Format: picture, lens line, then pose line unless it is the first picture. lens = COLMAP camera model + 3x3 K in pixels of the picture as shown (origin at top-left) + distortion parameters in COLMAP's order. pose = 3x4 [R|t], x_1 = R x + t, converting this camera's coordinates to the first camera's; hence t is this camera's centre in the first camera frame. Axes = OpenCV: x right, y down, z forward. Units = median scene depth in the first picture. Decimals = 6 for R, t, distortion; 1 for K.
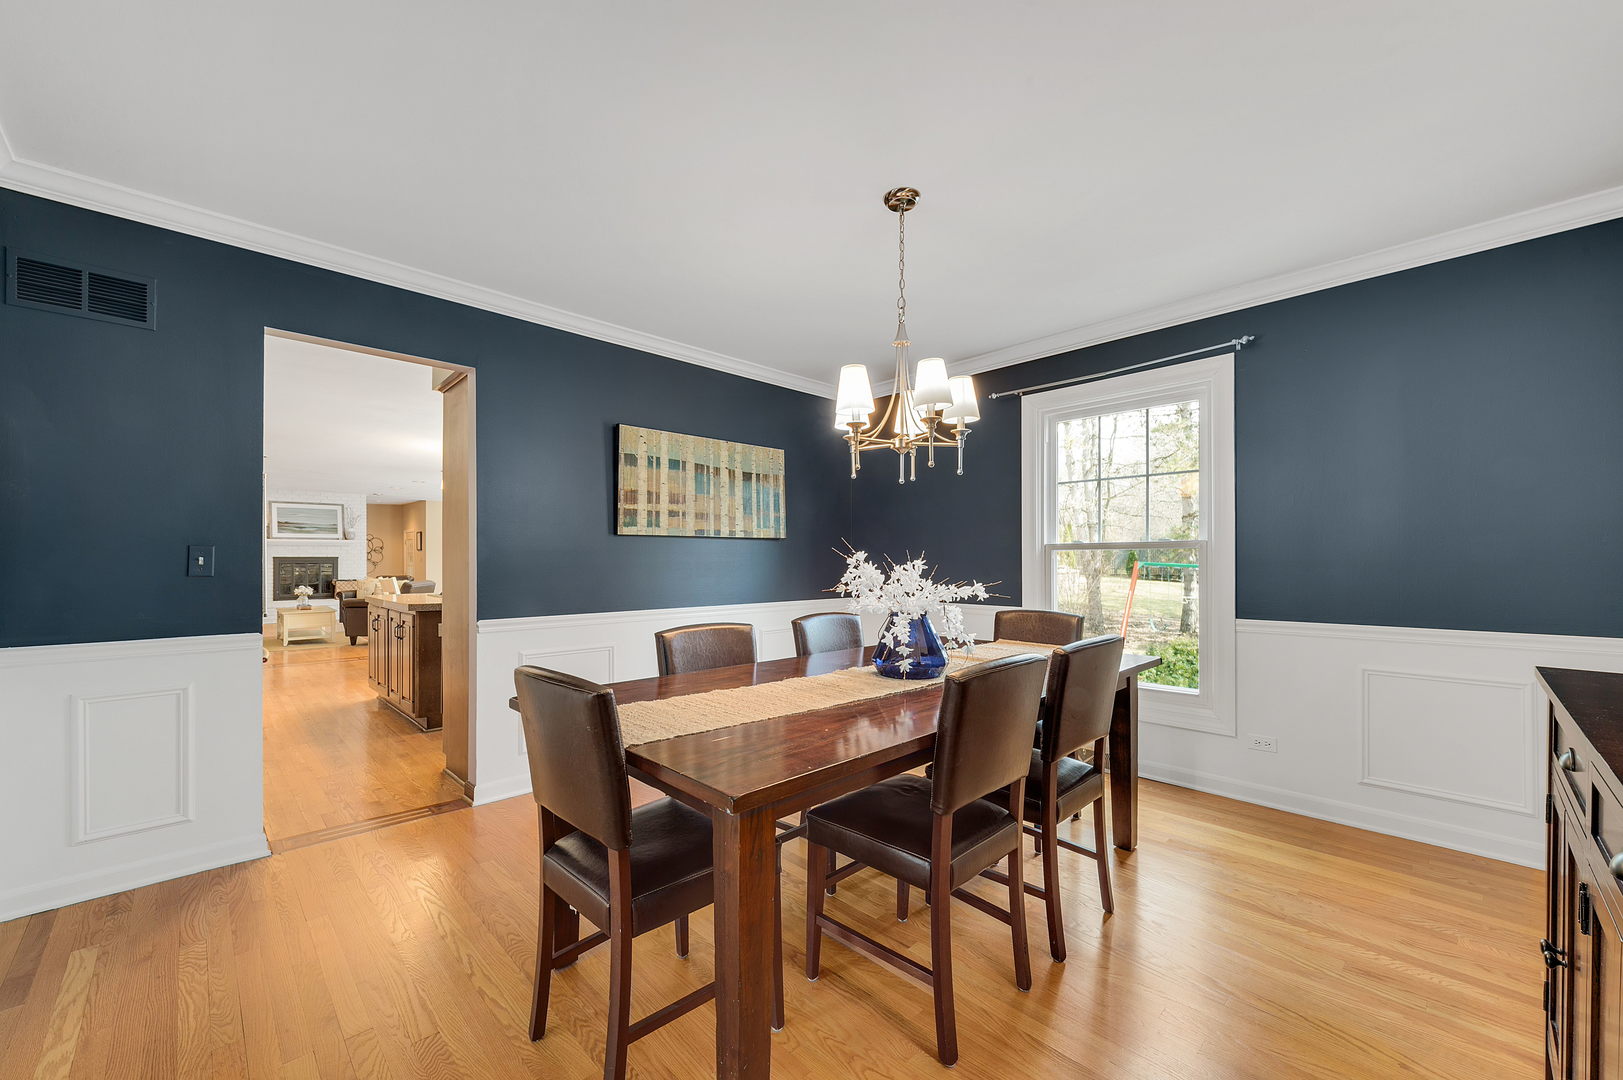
lens RADIAL K [[640.0, 0, 804.3], [0, 640.0, 554.7], [0, 0, 1]] dist [0.011641, -0.000692]
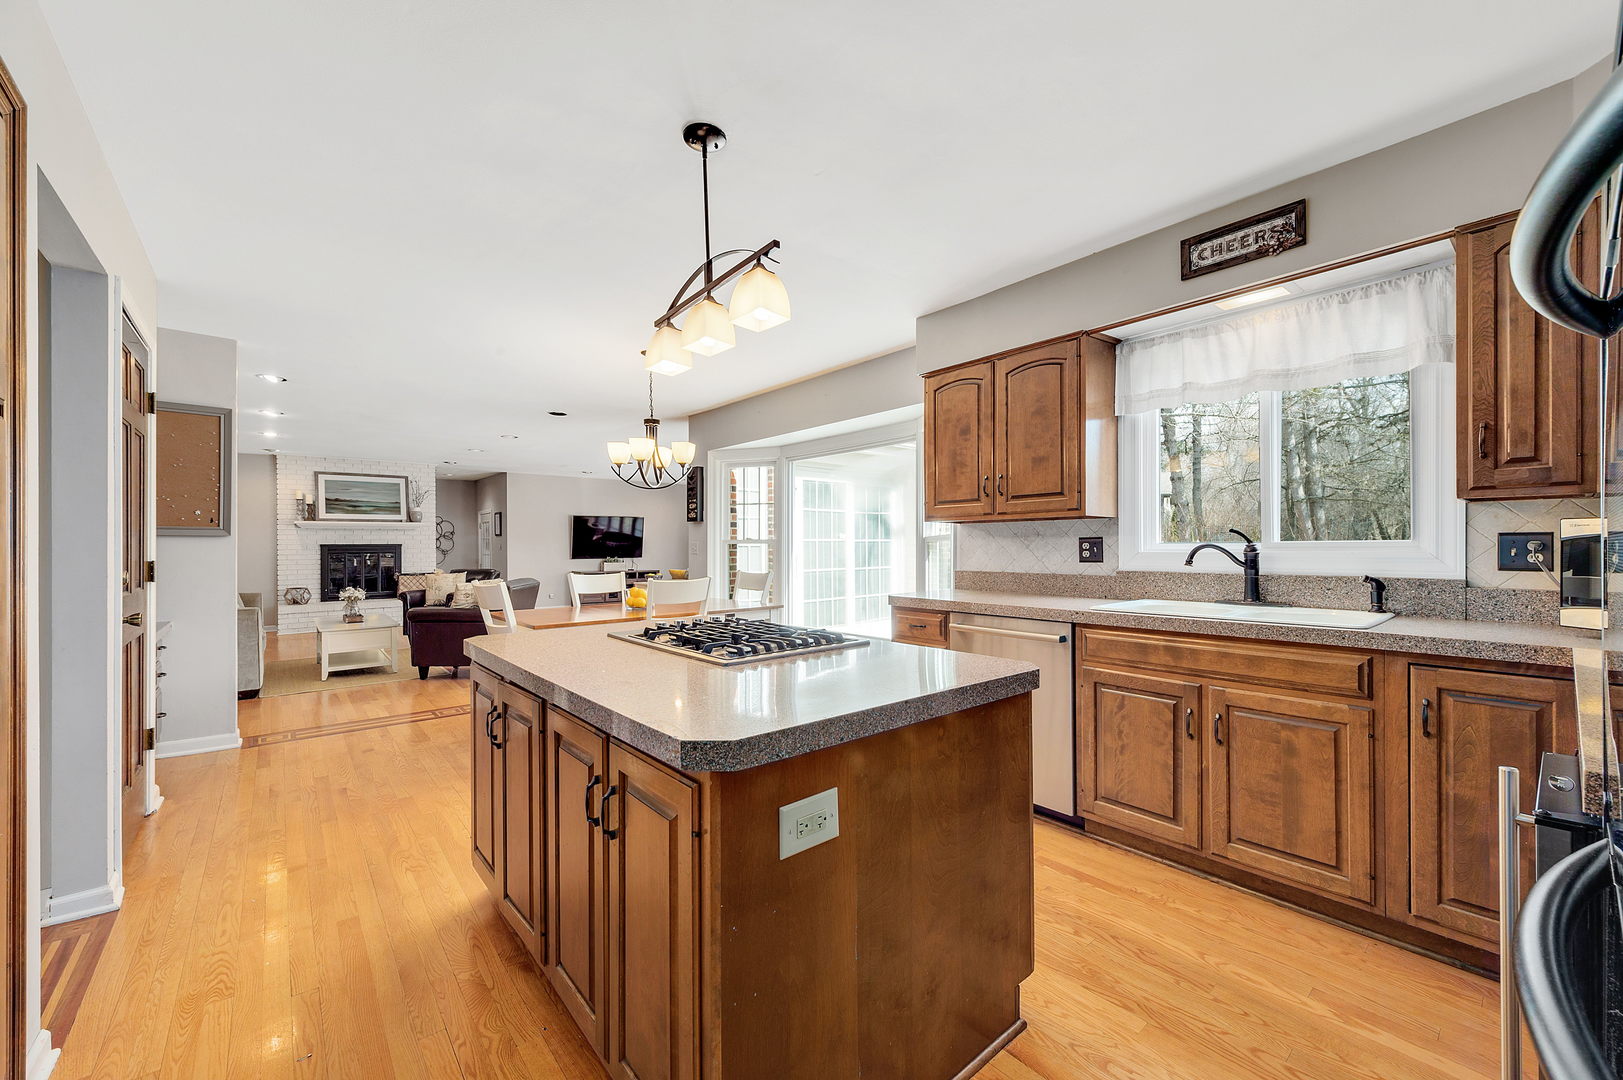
lens RADIAL K [[640.0, 0, 805.6], [0, 640.0, 545.0], [0, 0, 1]] dist [0.011641, -0.000692]
pose [[0.997777, -0.002859, -0.066576, -0.188819], [0.003214, 0.999981, 0.005235, 0.001875], [0.066559, -0.005437, 0.997768, 0.262615]]
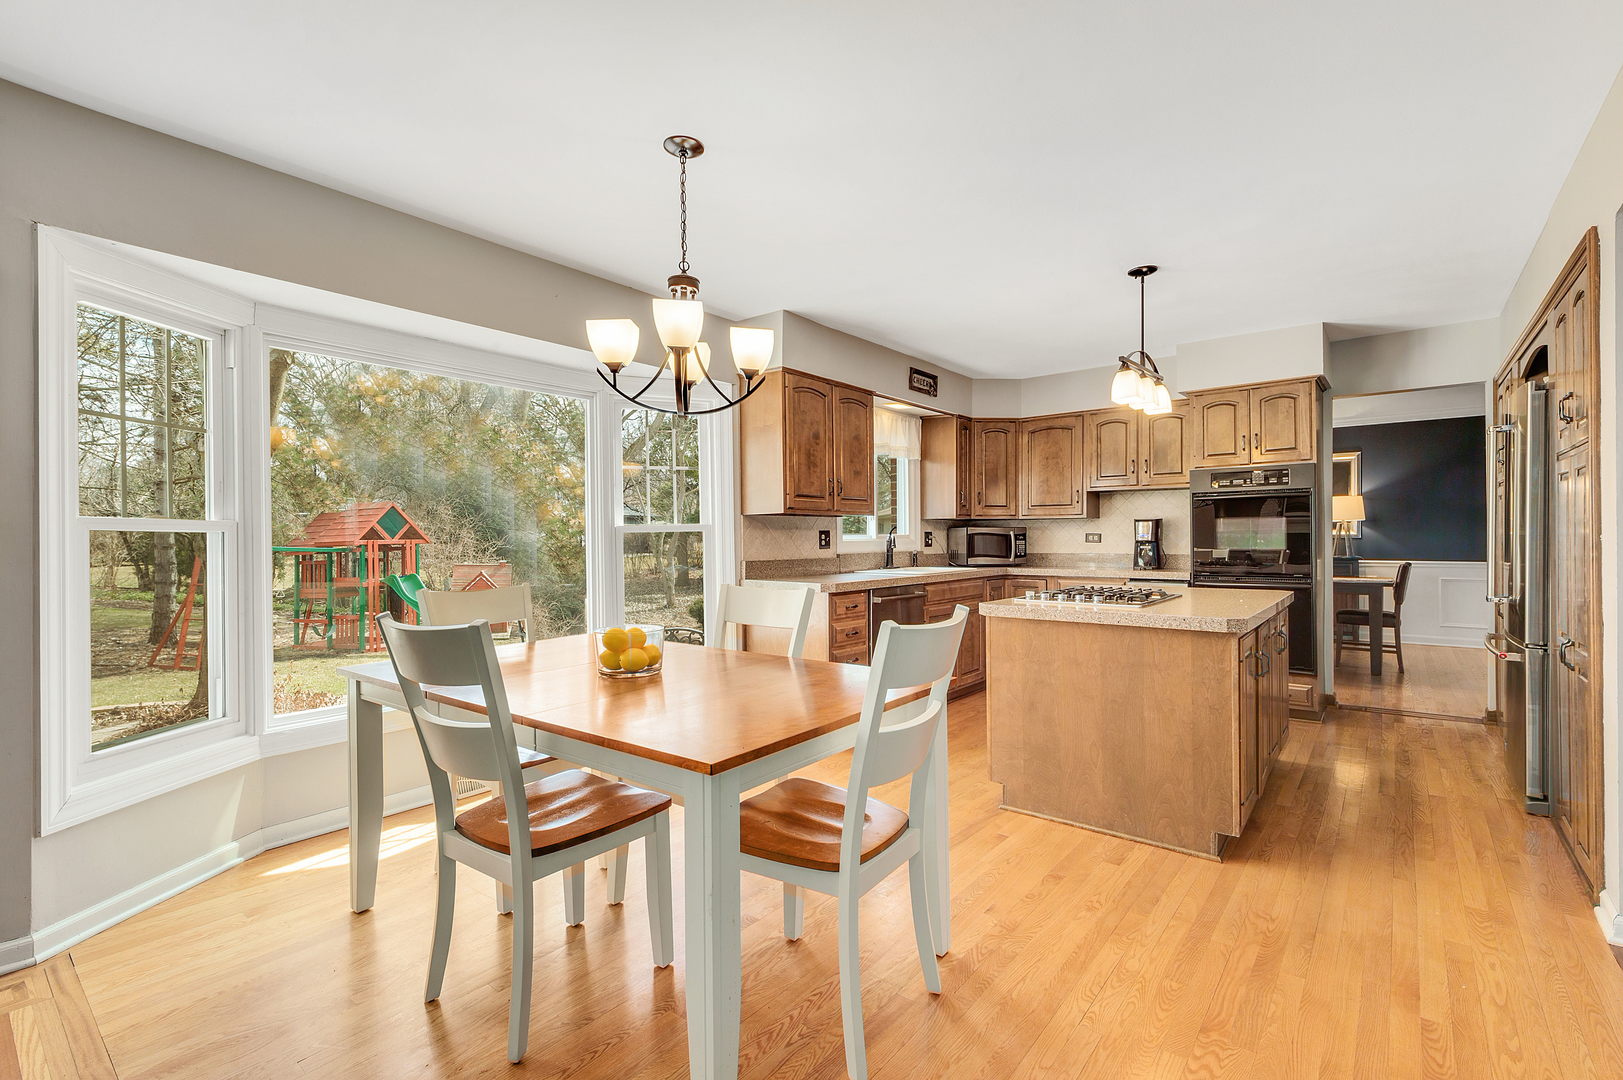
lens RADIAL K [[720.8, 0, 809.4], [0, 720.8, 542.3], [0, 0, 1]] dist [0.000254, -0.000062]
pose [[-0.132892, -0.004201, 0.991122, -0.715923], [0.000893, 0.999990, 0.004359, 0.007934], [-0.991130, 0.001464, -0.132887, 0.841105]]
